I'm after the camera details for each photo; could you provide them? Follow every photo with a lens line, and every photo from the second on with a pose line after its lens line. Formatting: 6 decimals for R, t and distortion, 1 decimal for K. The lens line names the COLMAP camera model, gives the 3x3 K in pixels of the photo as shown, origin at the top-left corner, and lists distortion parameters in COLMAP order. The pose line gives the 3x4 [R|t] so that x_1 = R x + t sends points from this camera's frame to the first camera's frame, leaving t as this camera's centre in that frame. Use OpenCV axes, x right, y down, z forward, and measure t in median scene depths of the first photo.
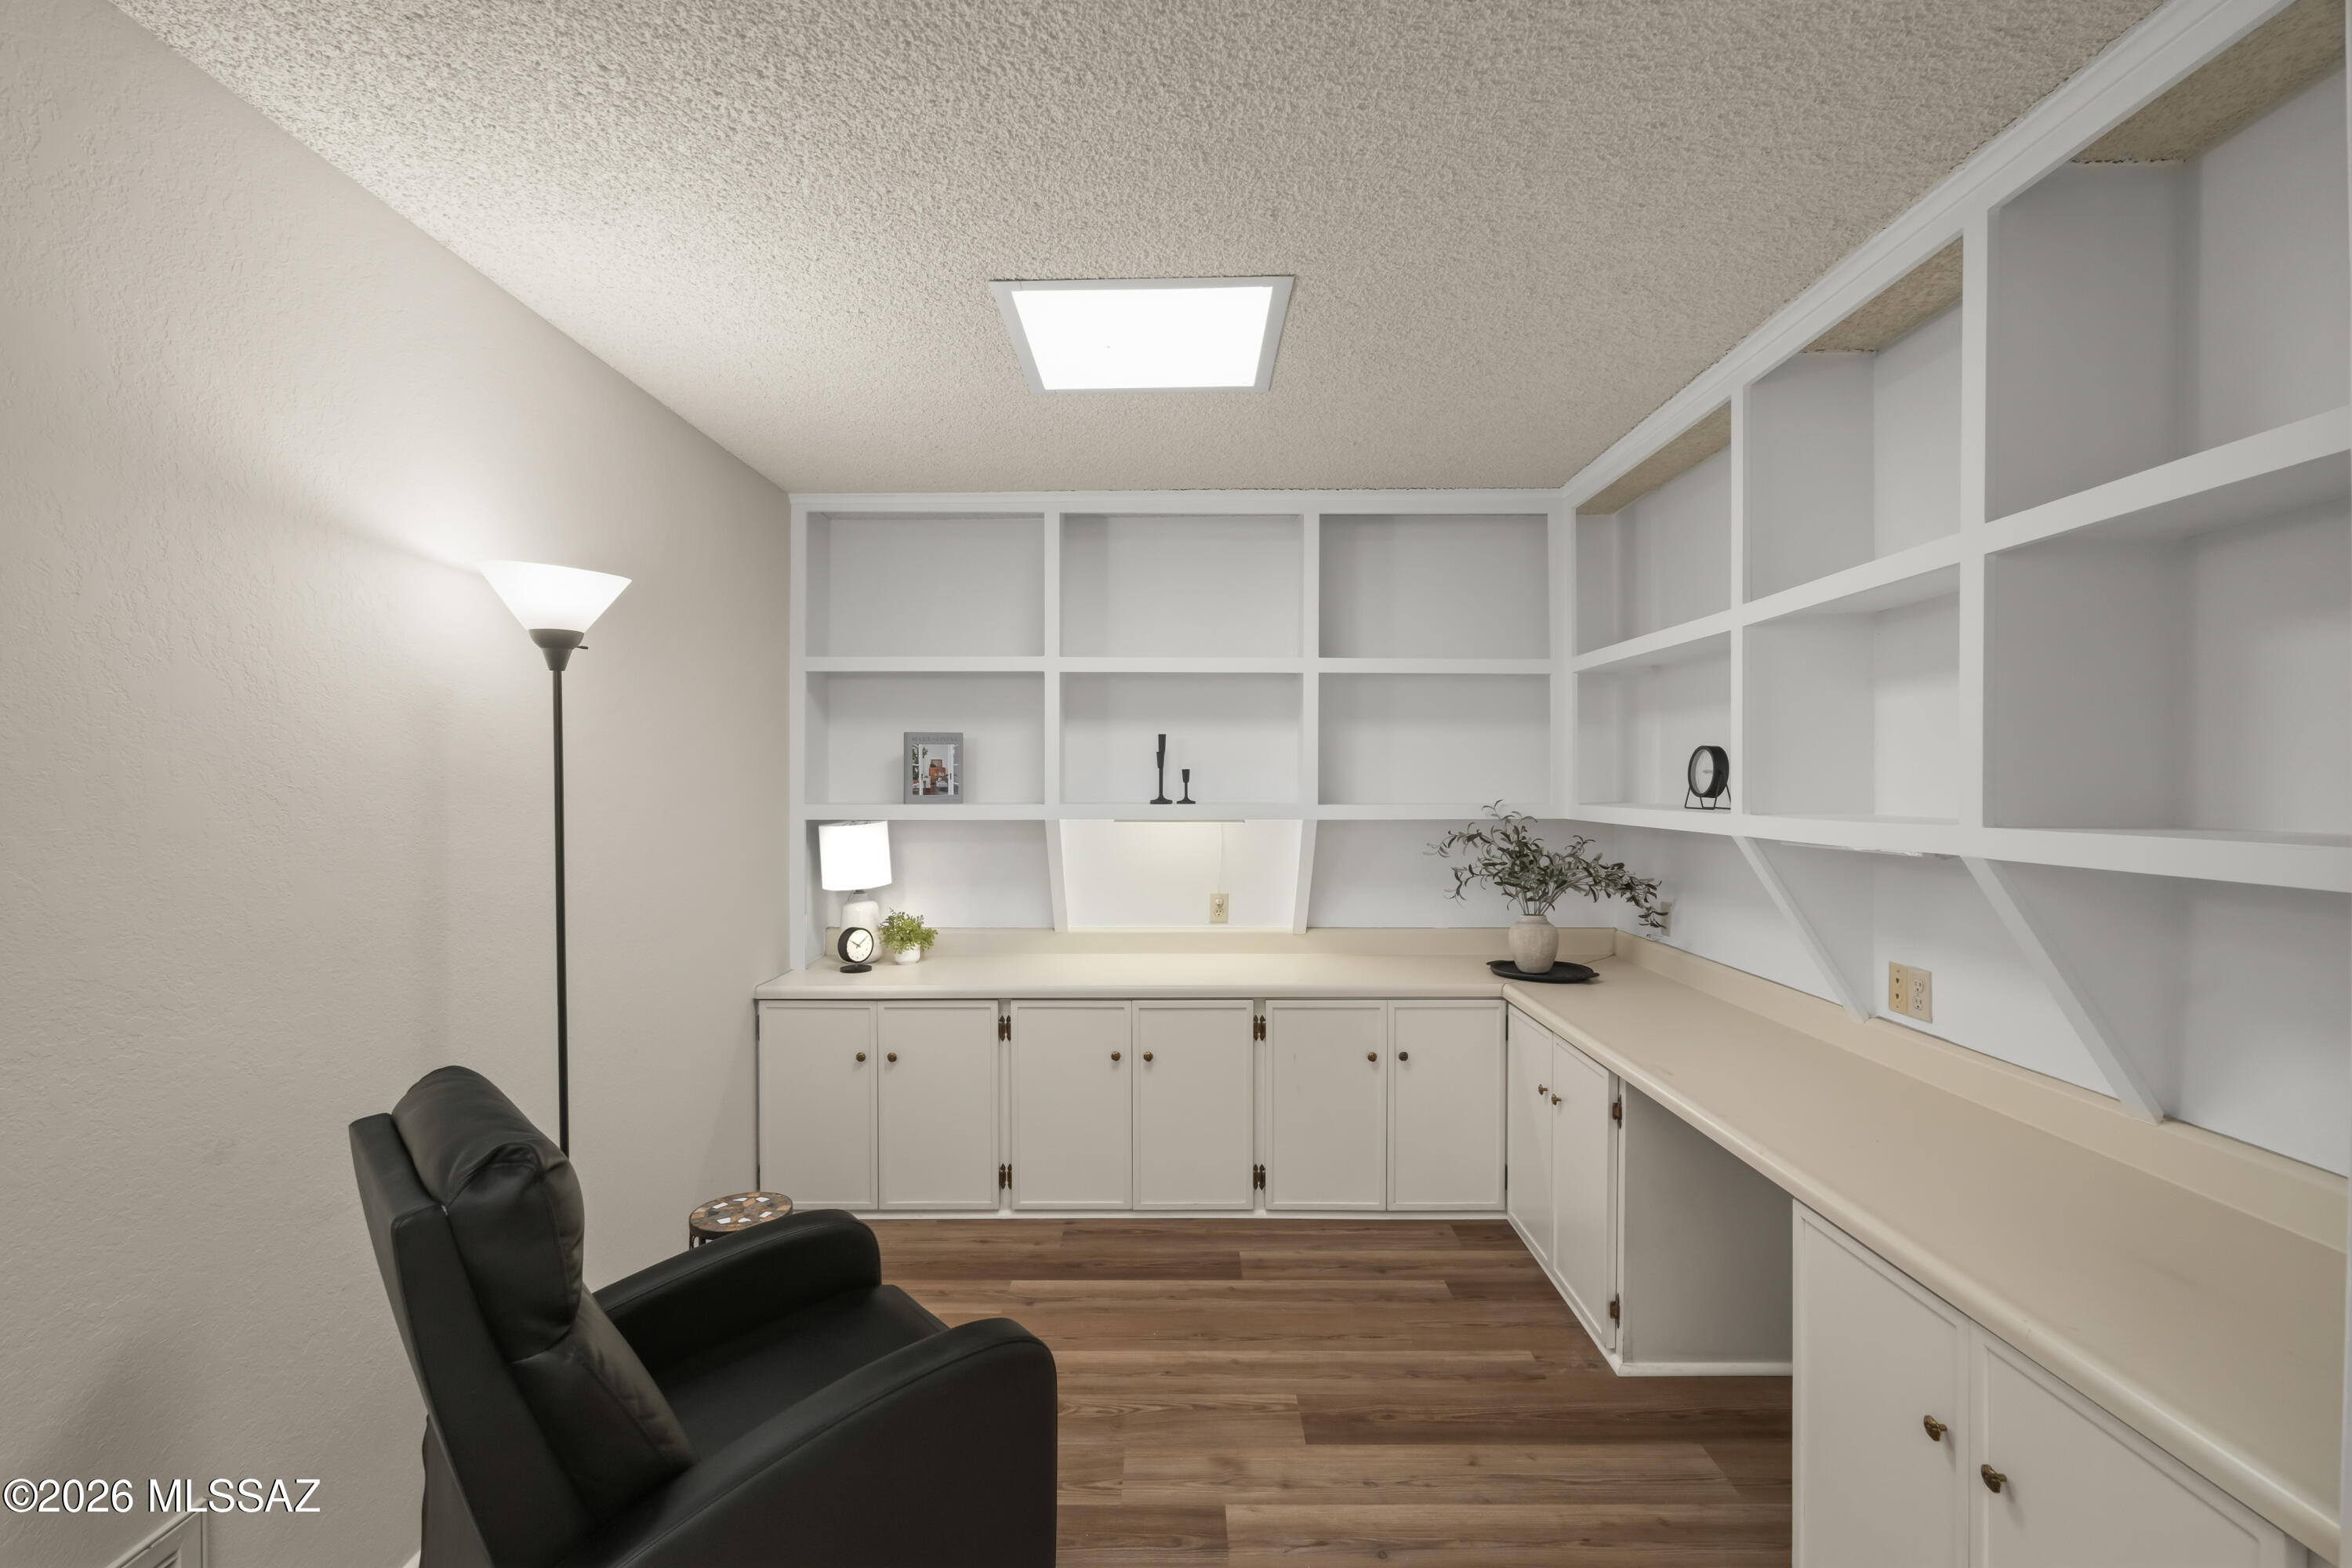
lens RADIAL K [[1041.2, 0, 1171.6], [0, 1041.2, 805.8], [0, 0, 1]] dist [-0.004246, -0.000238]
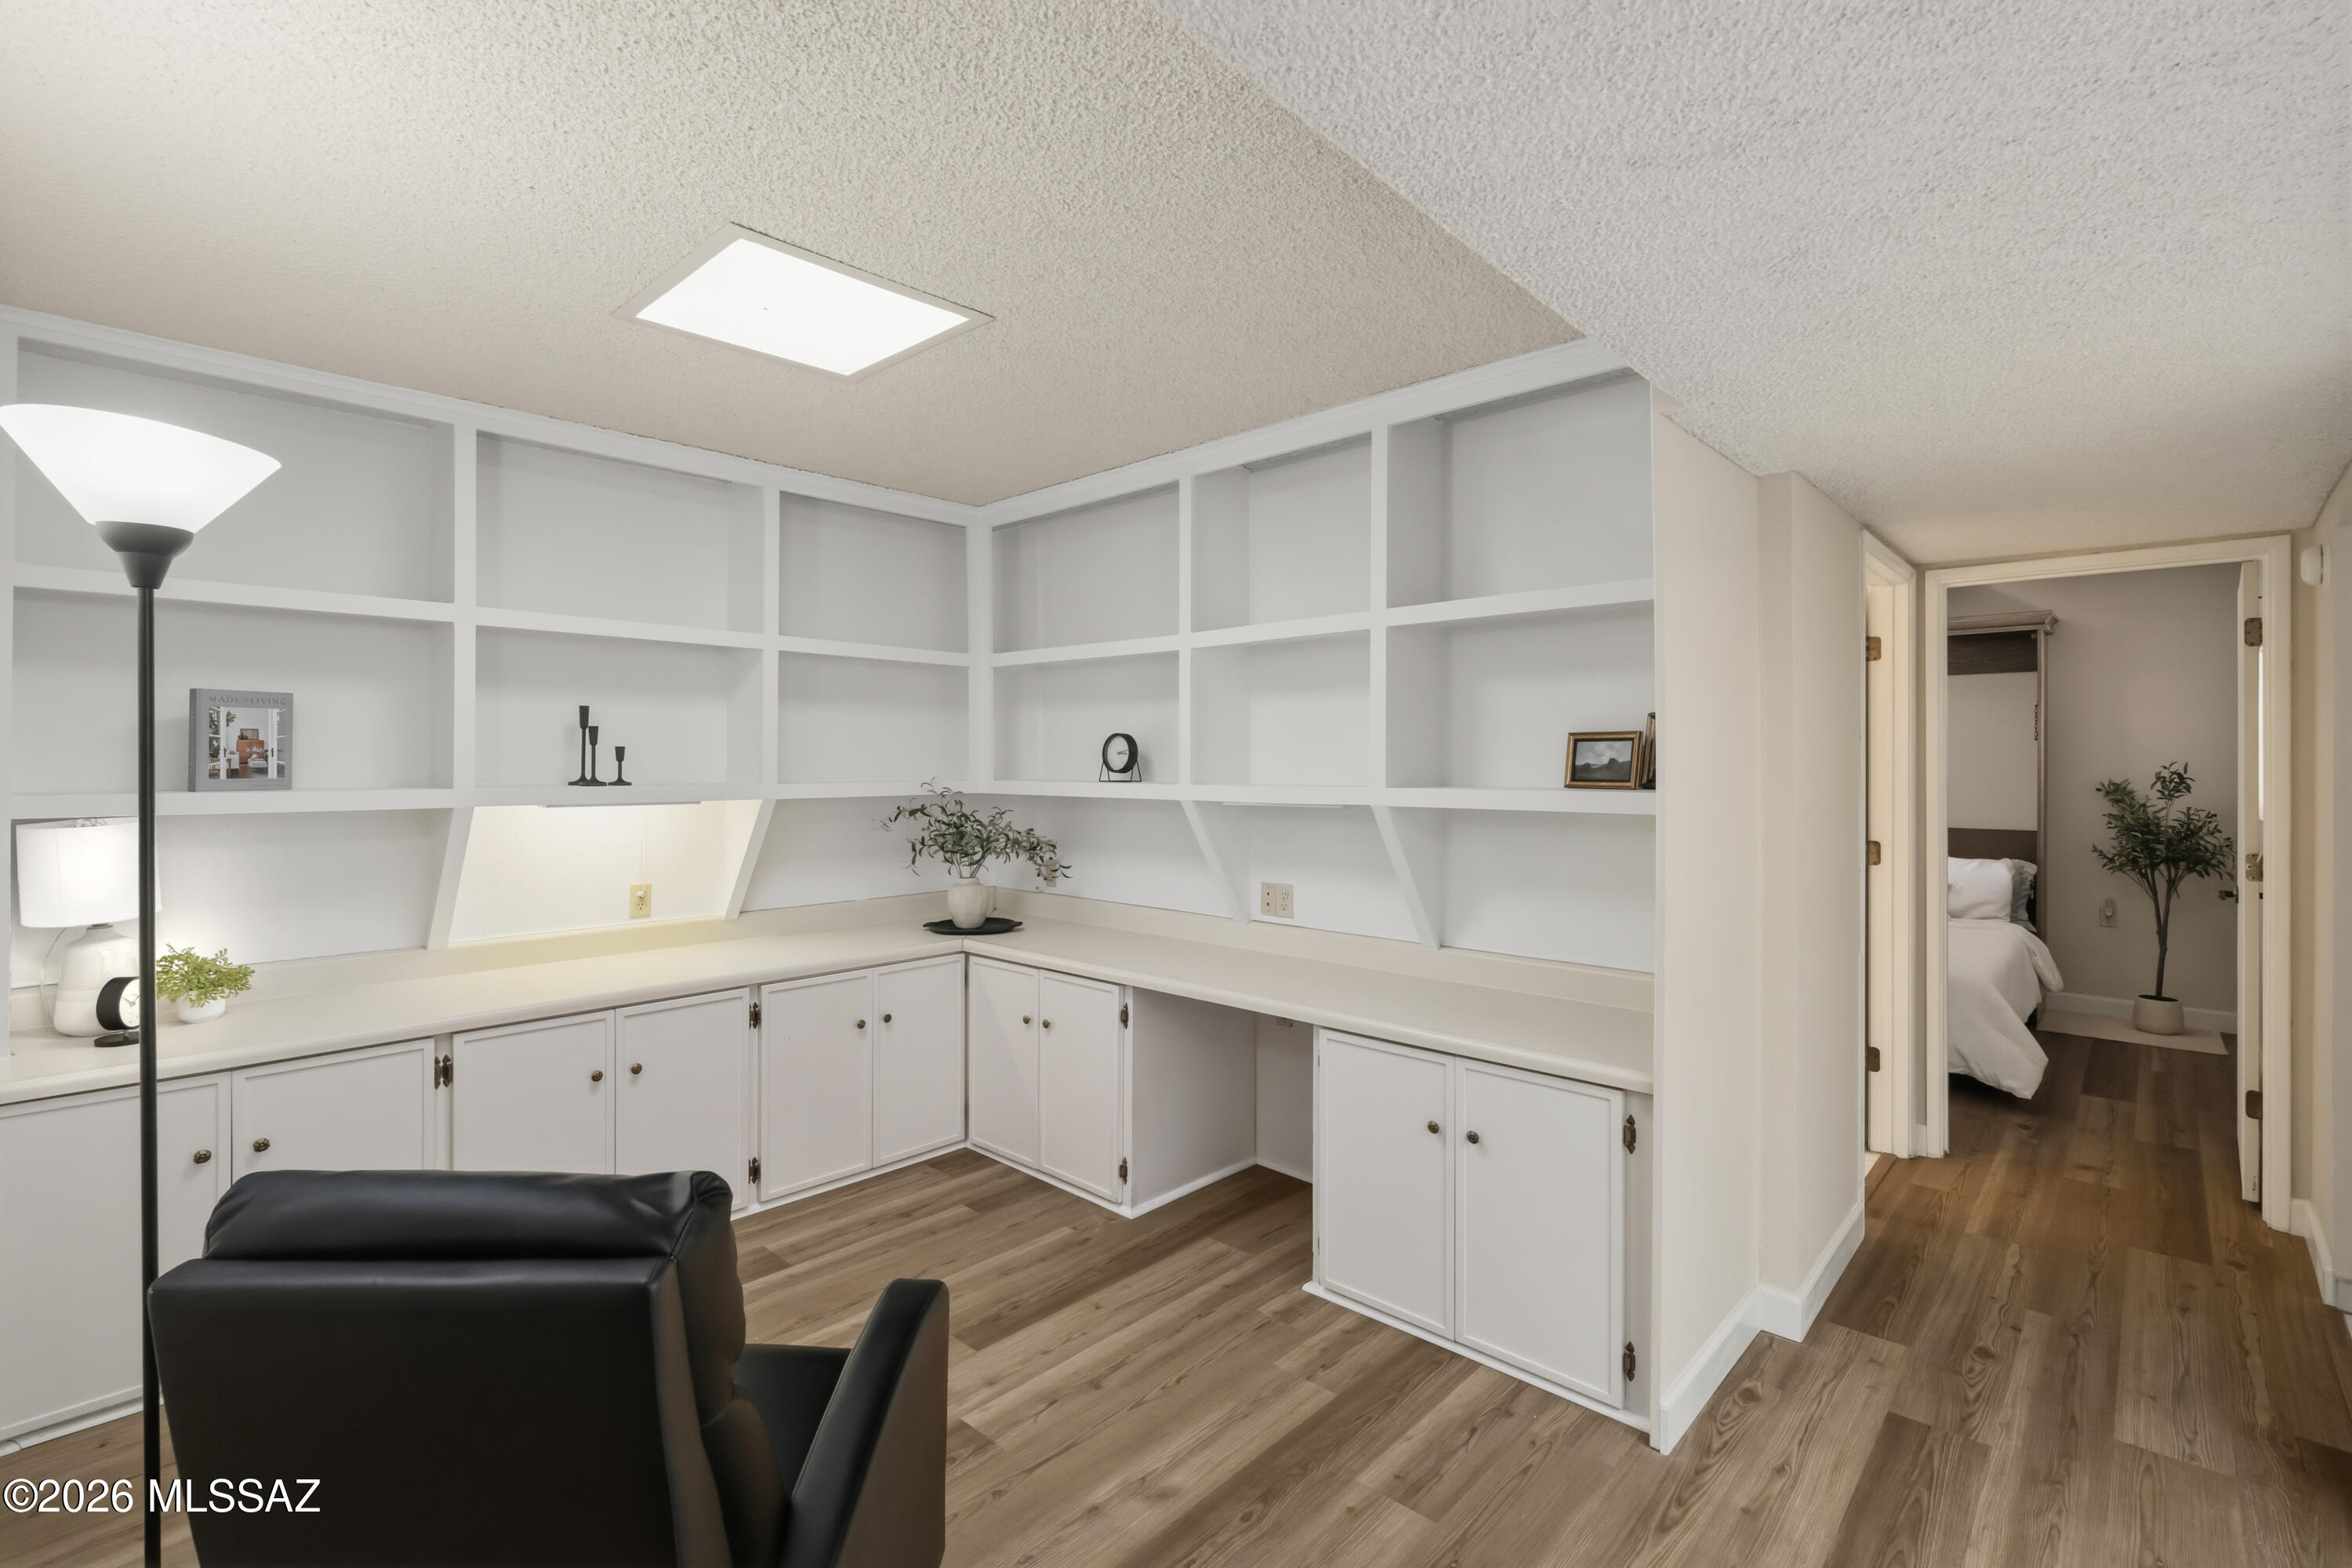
lens RADIAL K [[1077.4, 0, 1176.0], [0, 1077.4, 784.0], [0, 0, 1]] dist [-0.001930, -0.000145]
pose [[0.673641, -0.014264, 0.738921, -0.386284], [0.016397, 0.999856, 0.004353, 0.000724], [-0.738877, 0.009184, 0.673778, 0.036037]]
